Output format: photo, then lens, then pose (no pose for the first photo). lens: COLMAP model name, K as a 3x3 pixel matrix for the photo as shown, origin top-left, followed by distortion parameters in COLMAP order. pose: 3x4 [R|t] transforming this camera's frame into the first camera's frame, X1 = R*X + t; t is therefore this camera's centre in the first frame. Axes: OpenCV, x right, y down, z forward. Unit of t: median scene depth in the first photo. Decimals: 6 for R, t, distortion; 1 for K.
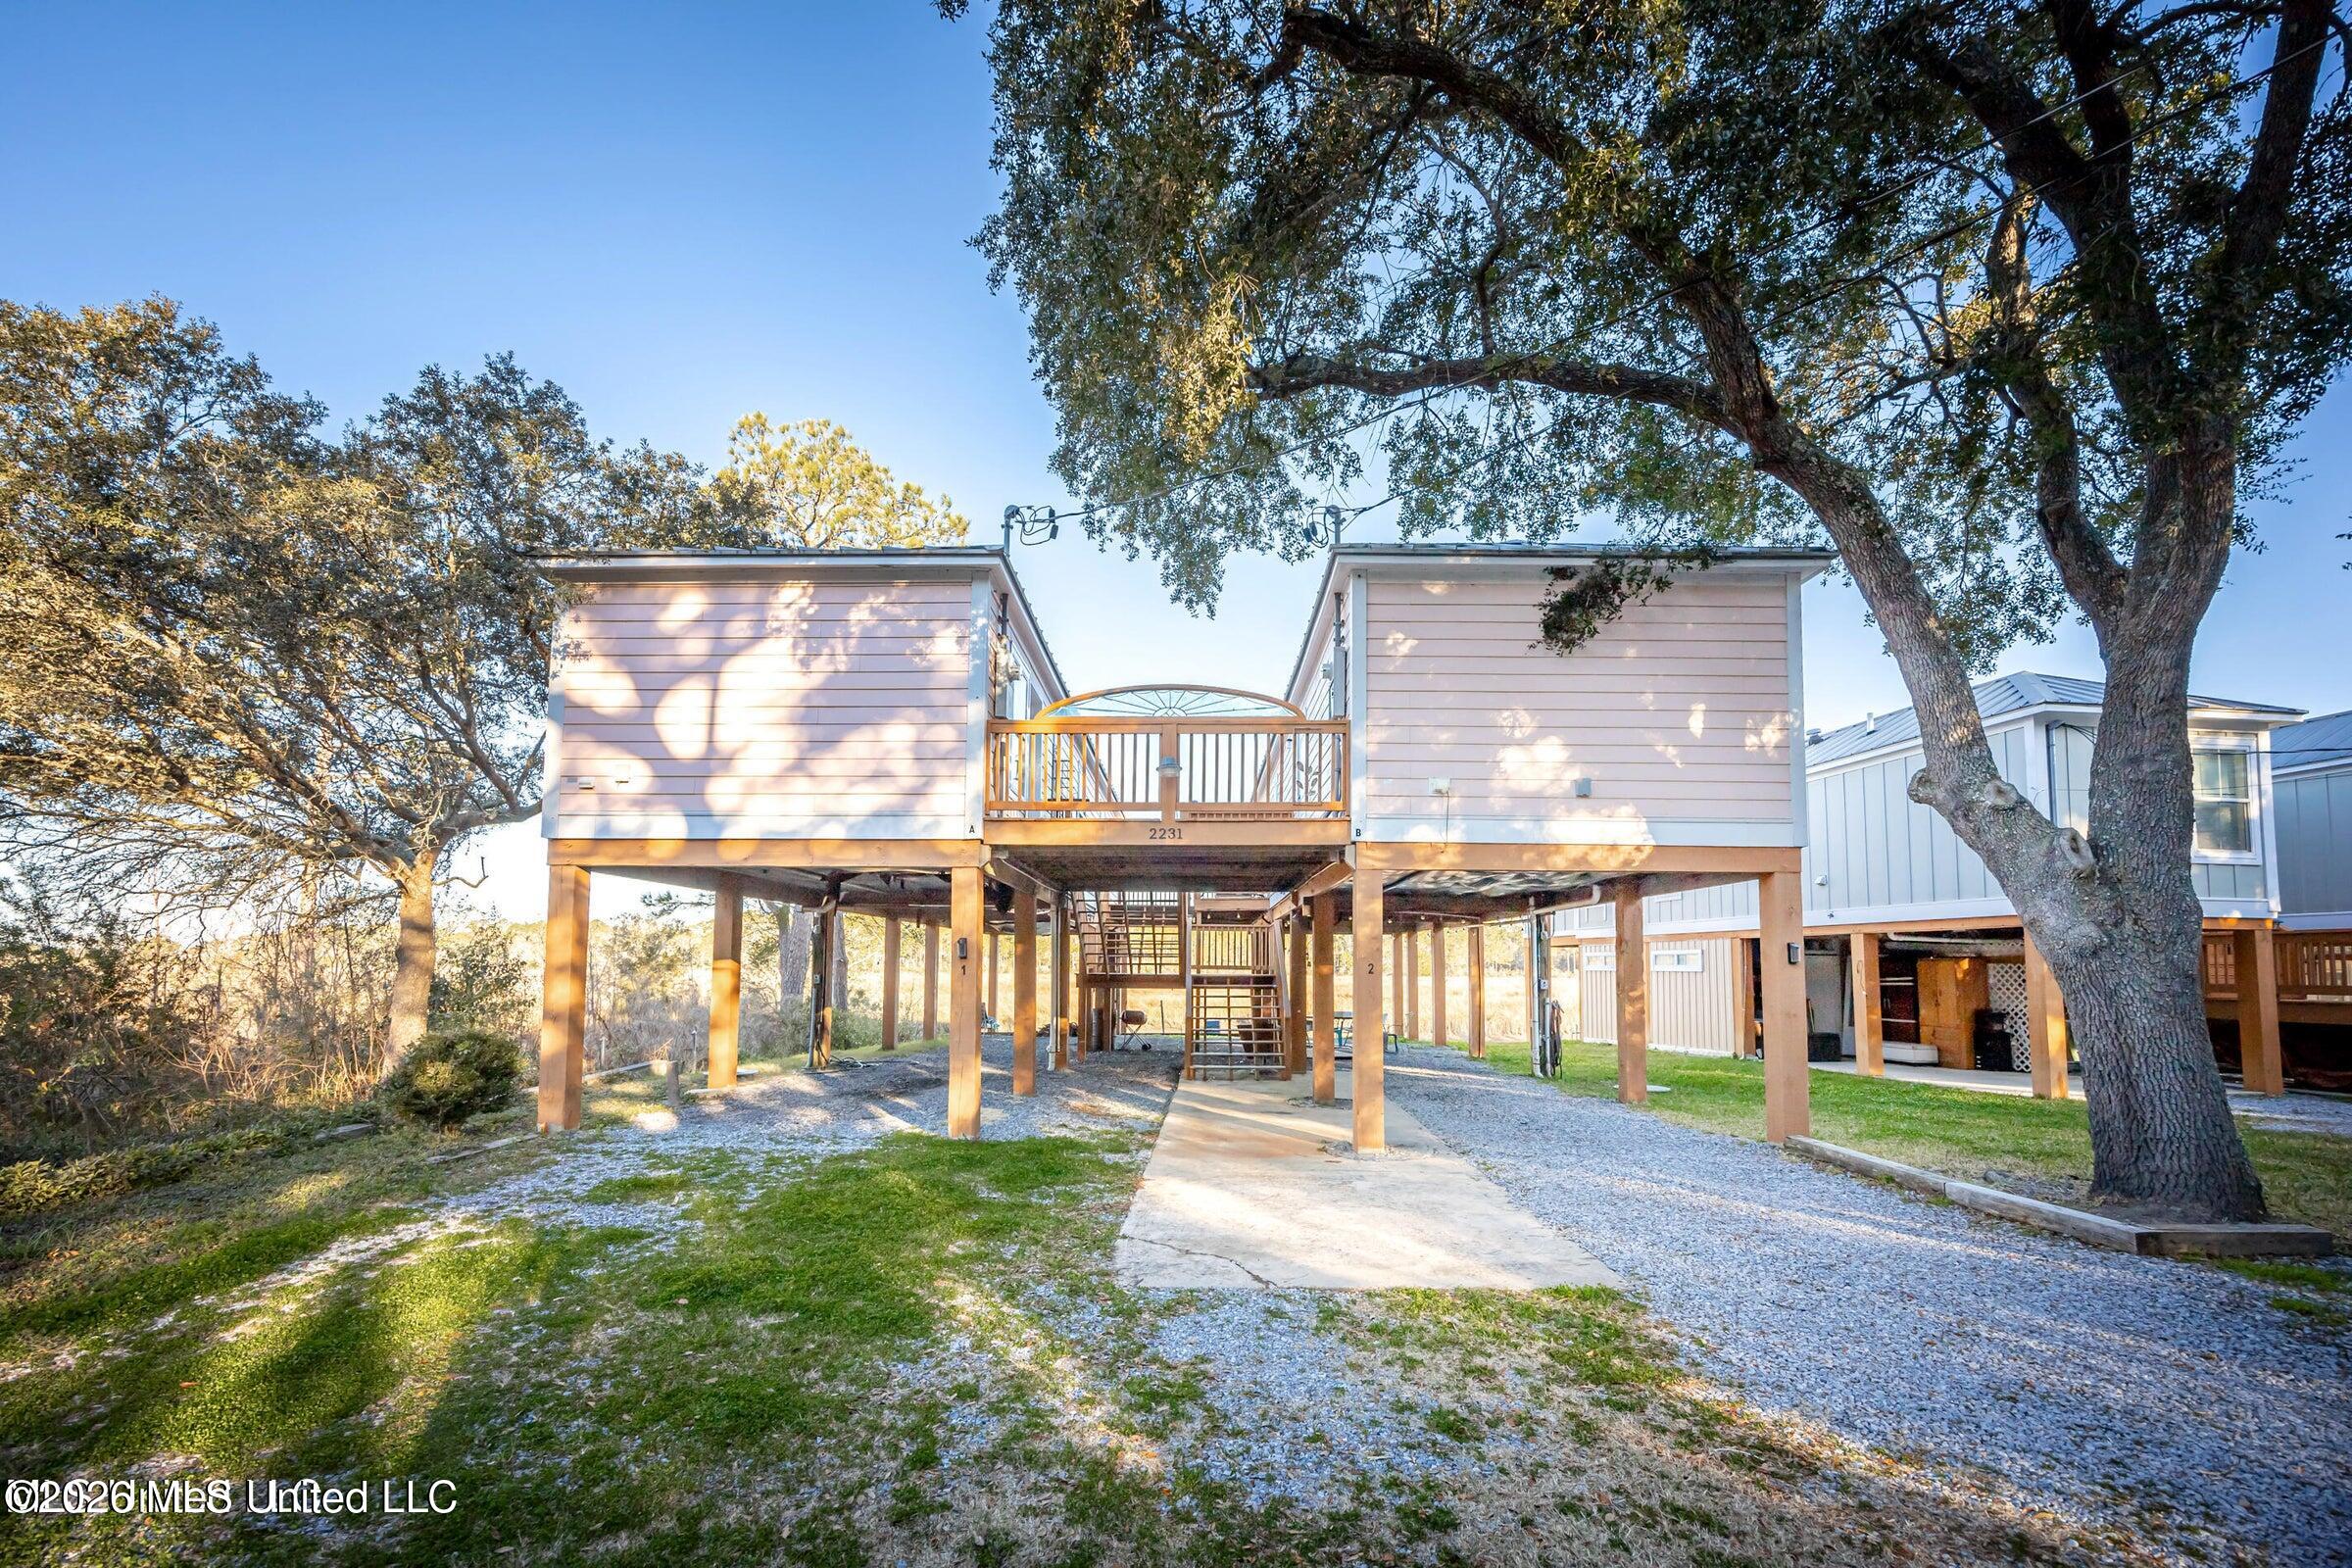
lens RADIAL K [[937.1, 0, 1143.3], [0, 937.1, 885.6], [0, 0, 1]] dist [-0.001020, -0.000083]
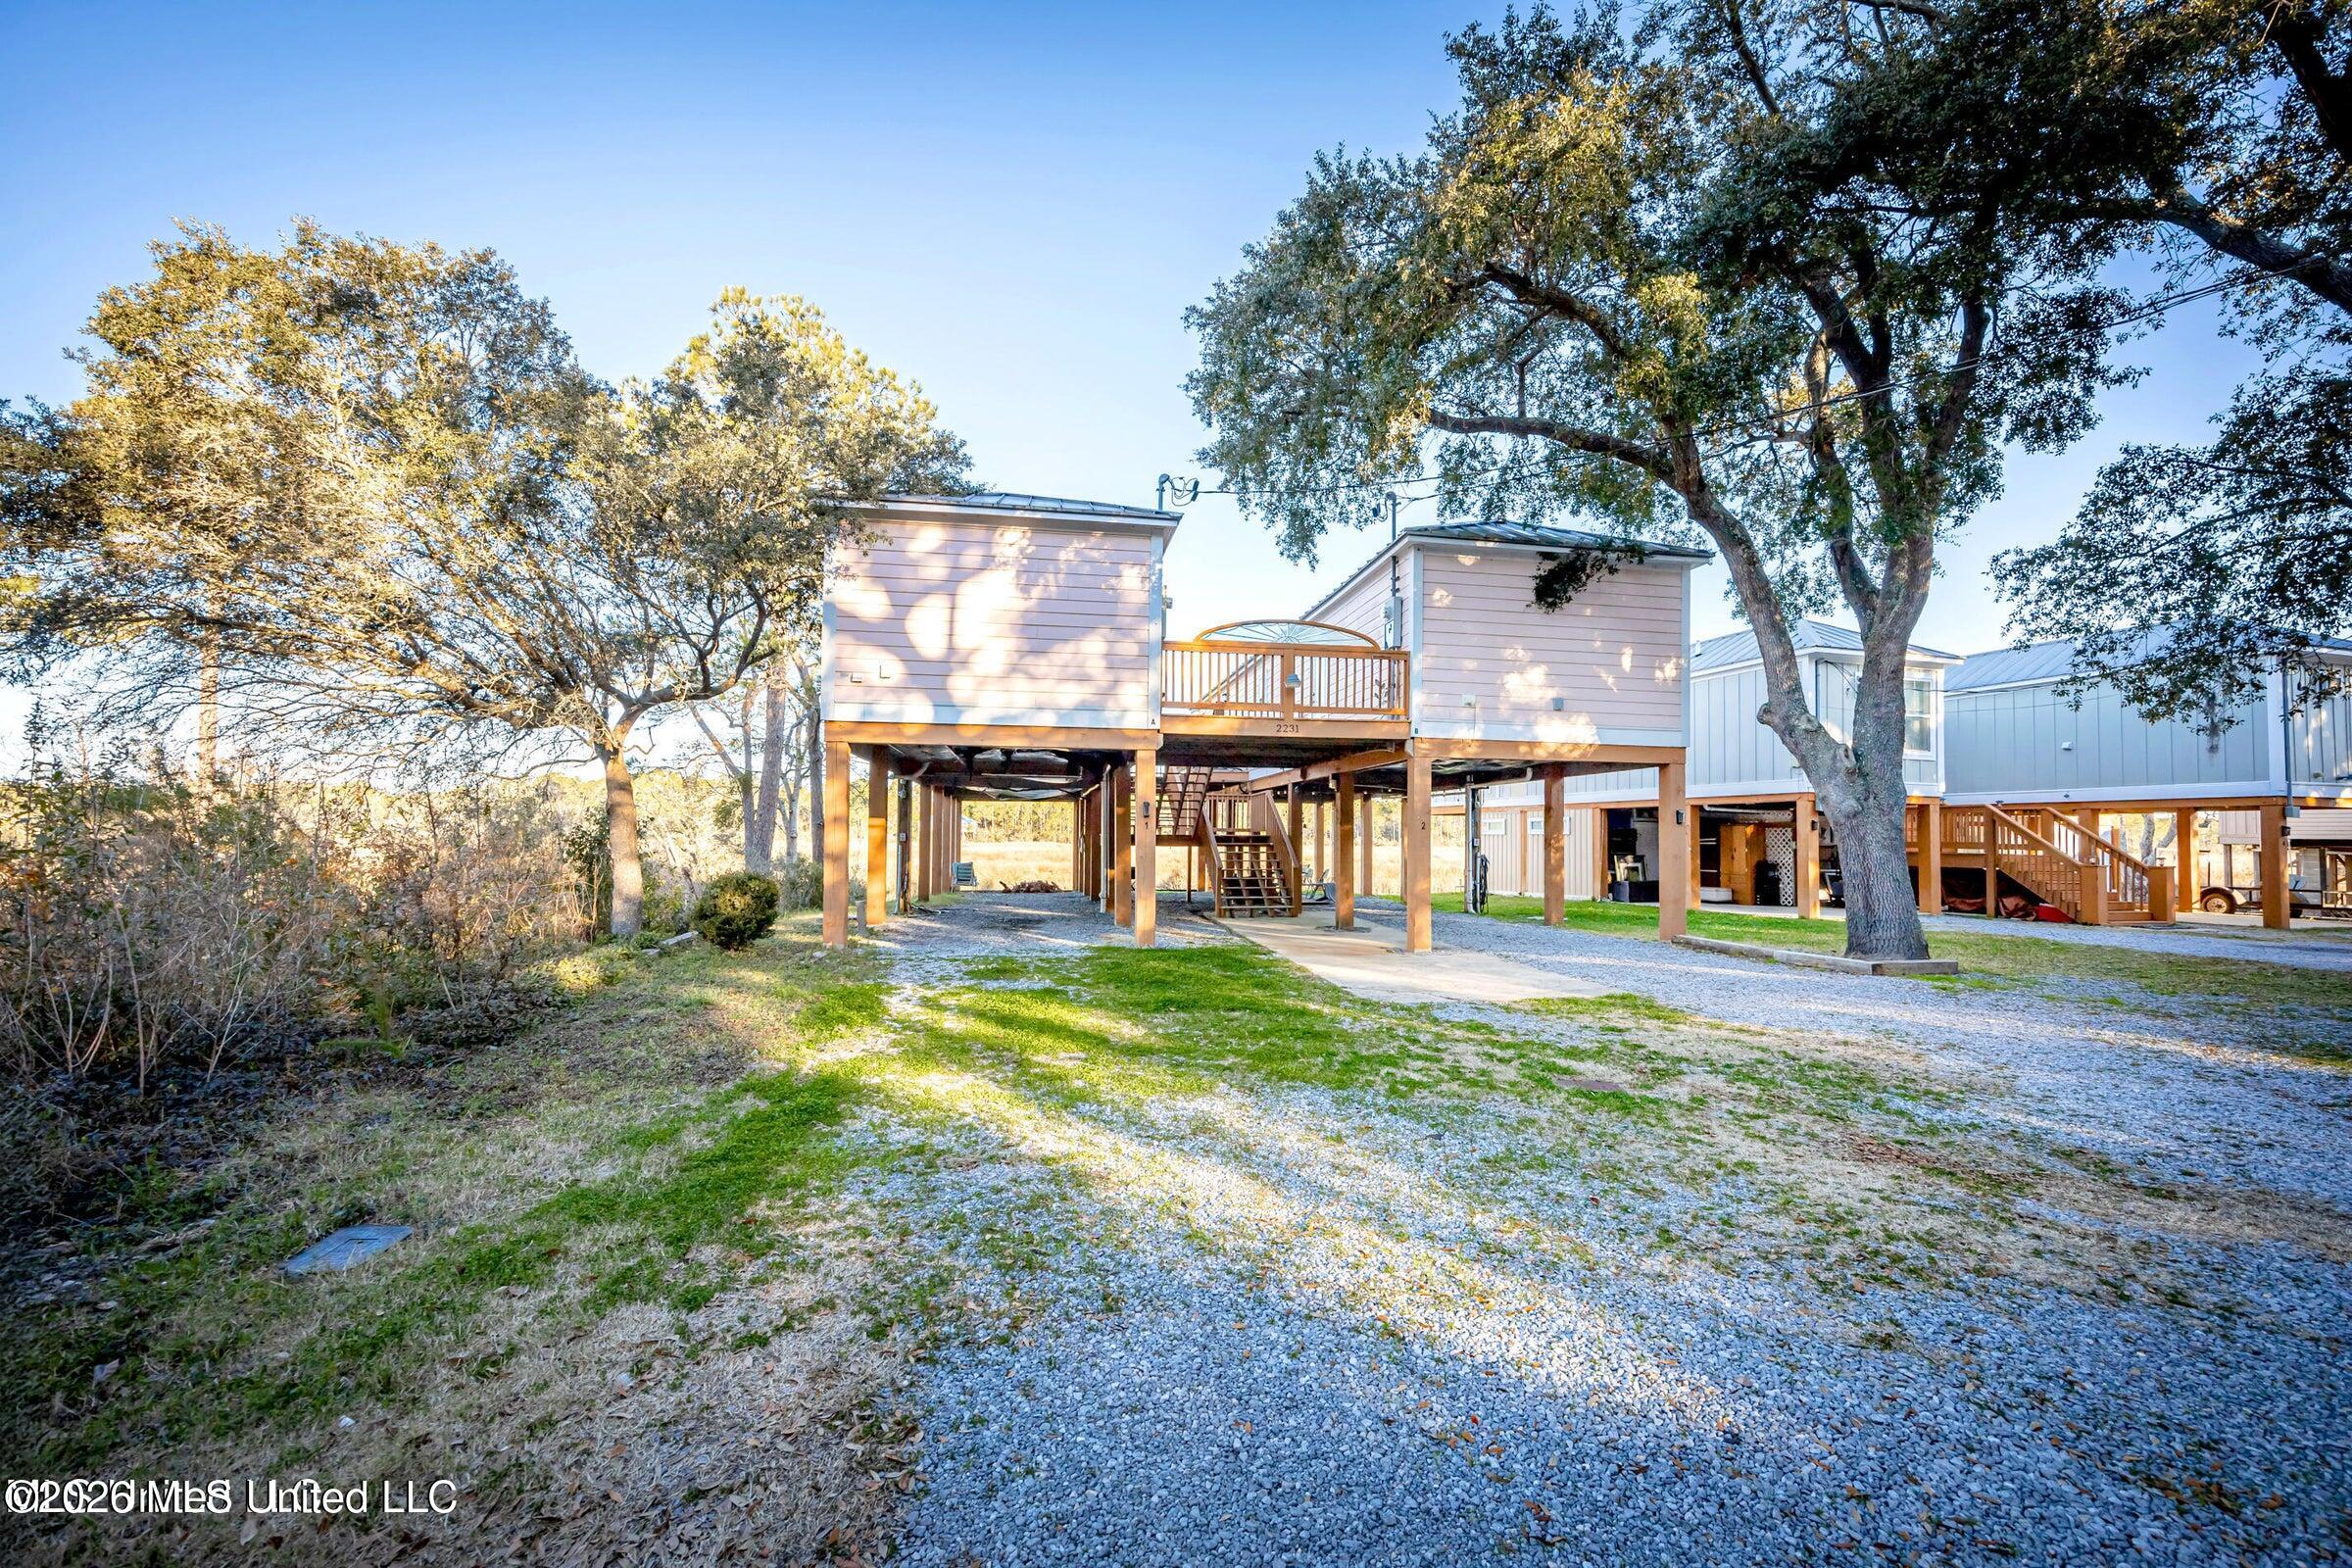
lens RADIAL K [[940.3, 0, 1176.0], [0, 940.3, 784.0], [0, 0, 1]] dist [-0.002075, -0.000020]
pose [[0.981085, 0.013280, 0.193123, -0.398339], [-0.019519, 0.999346, 0.030441, -0.011112], [-0.192593, -0.033635, 0.980702, -0.335032]]
